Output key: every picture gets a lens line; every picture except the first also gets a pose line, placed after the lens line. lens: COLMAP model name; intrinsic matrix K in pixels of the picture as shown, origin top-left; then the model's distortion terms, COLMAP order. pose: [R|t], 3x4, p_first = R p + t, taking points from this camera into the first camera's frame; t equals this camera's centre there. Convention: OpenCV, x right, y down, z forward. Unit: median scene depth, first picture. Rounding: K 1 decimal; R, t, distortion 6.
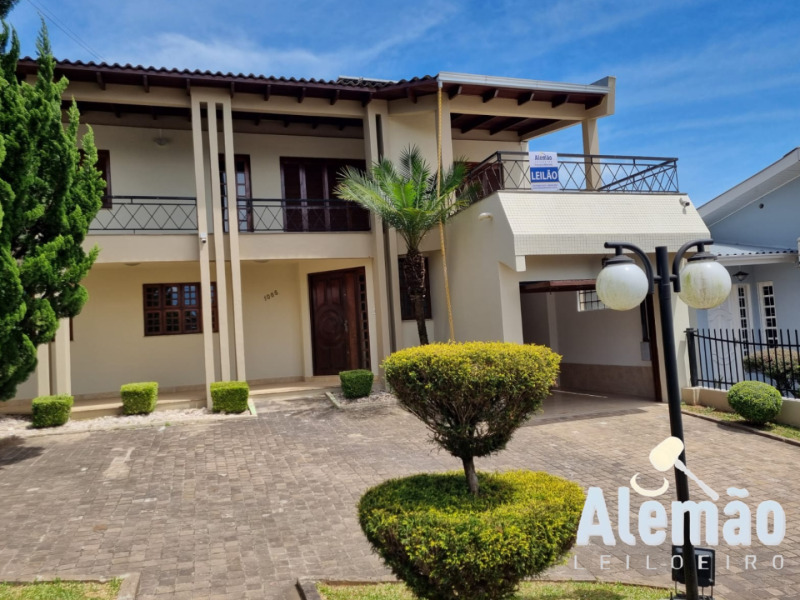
lens RADIAL K [[610.0, 0, 405.0], [0, 610.0, 309.7], [0, 0, 1]] dist [0.072893, -0.050650]
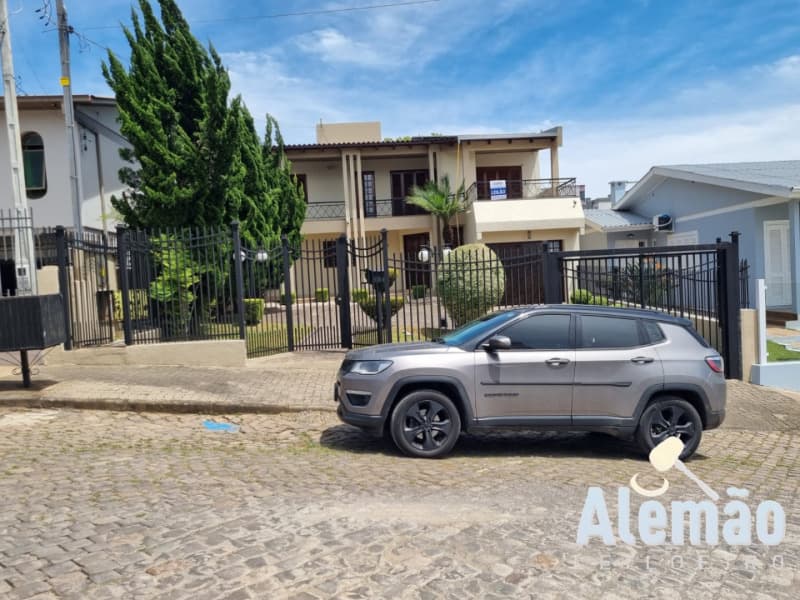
lens RADIAL K [[620.5, 0, 420.7], [0, 620.5, 303.5], [0, 0, 1]] dist [0.062050, -0.032709]
pose [[0.967280, 0.024418, -0.252533, 0.445491], [0.000608, 0.995132, 0.098549, -0.043674], [0.253710, -0.095478, 0.962557, -0.987644]]
